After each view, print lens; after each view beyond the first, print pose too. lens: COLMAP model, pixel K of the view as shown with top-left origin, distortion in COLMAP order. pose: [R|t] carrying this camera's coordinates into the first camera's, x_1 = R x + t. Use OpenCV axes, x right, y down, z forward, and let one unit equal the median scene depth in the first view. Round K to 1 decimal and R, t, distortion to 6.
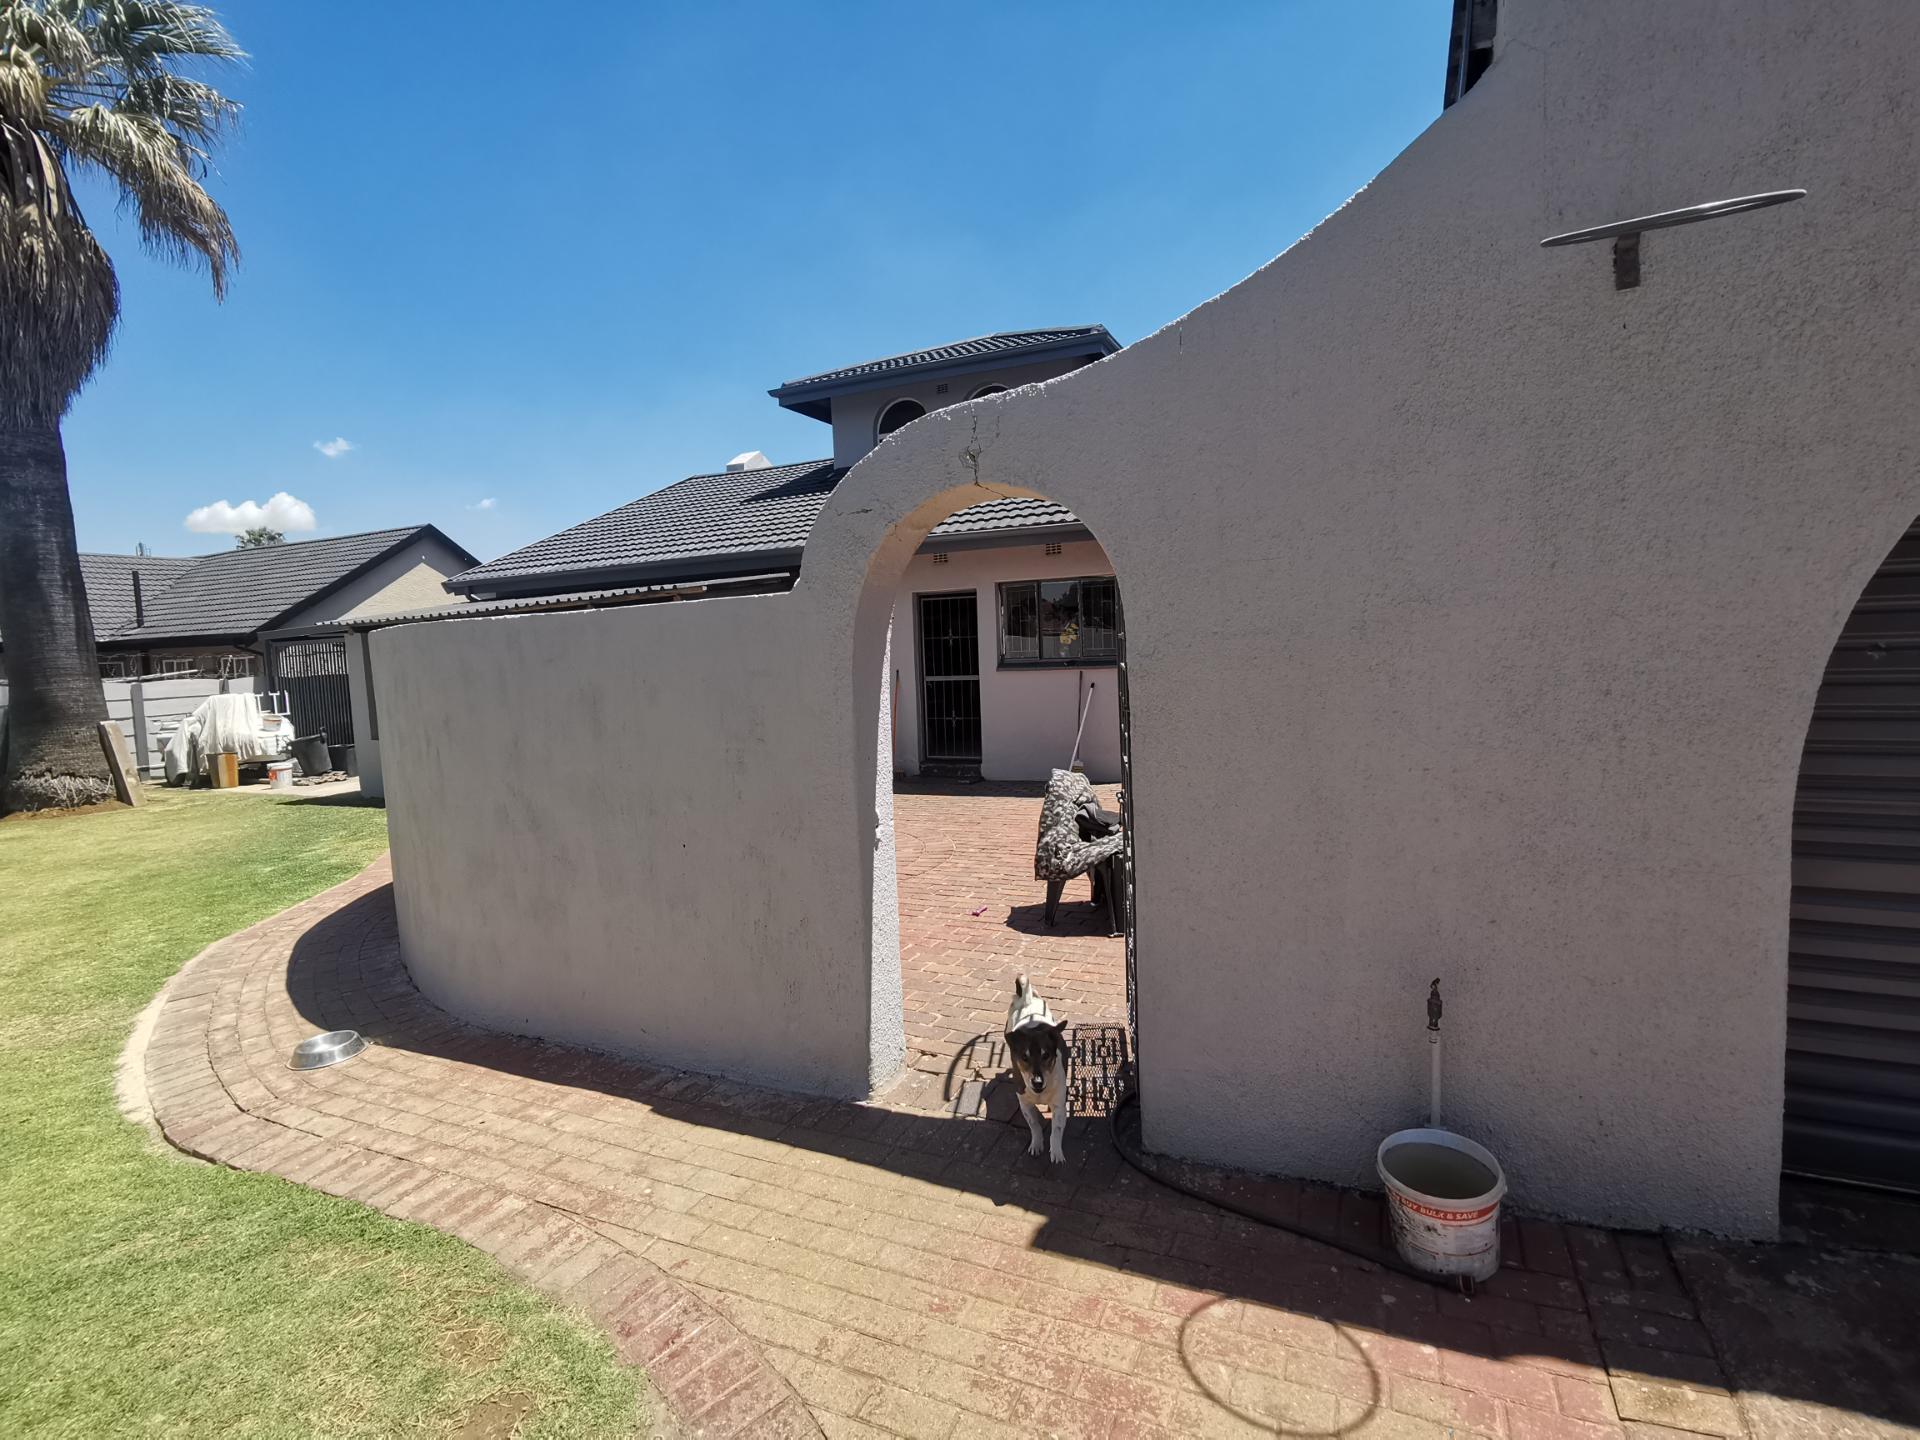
lens RADIAL K [[874.4, 0, 960.0], [0, 874.4, 720.0], [0, 0, 1]] dist [0.030626, -0.016724]
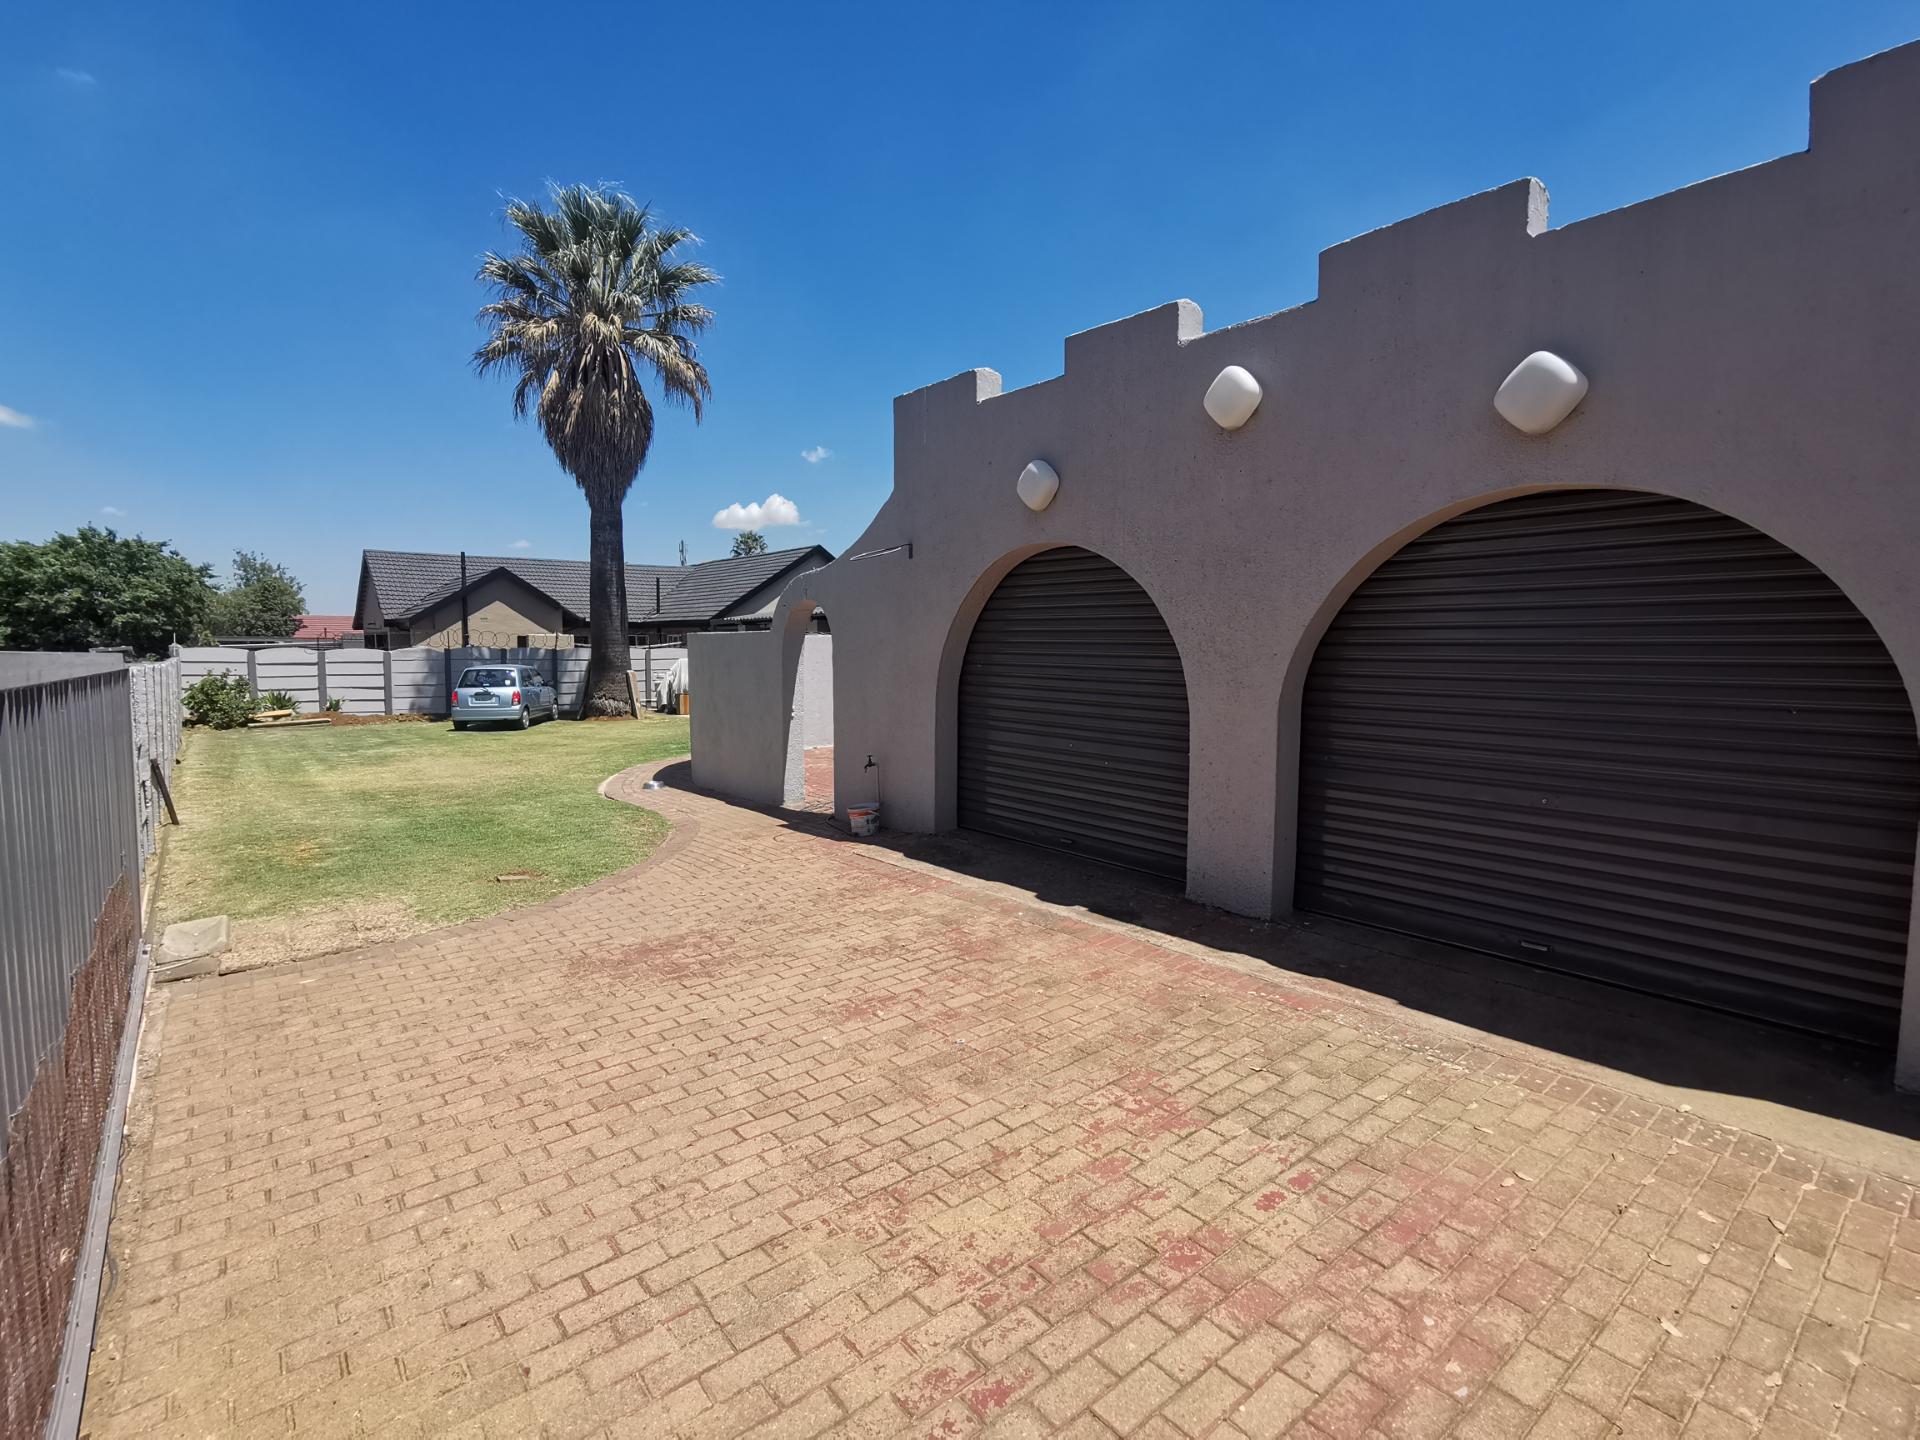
lens RADIAL K [[929.0, 0, 960.9], [0, 929.0, 710.7], [0, 0, 1]] dist [-0.025324, 0.028840]
pose [[0.899329, 0.070285, -0.431588, 0.432413], [-0.071532, 0.997349, 0.013364, 0.009306], [0.431383, 0.018854, 0.901972, -0.379555]]
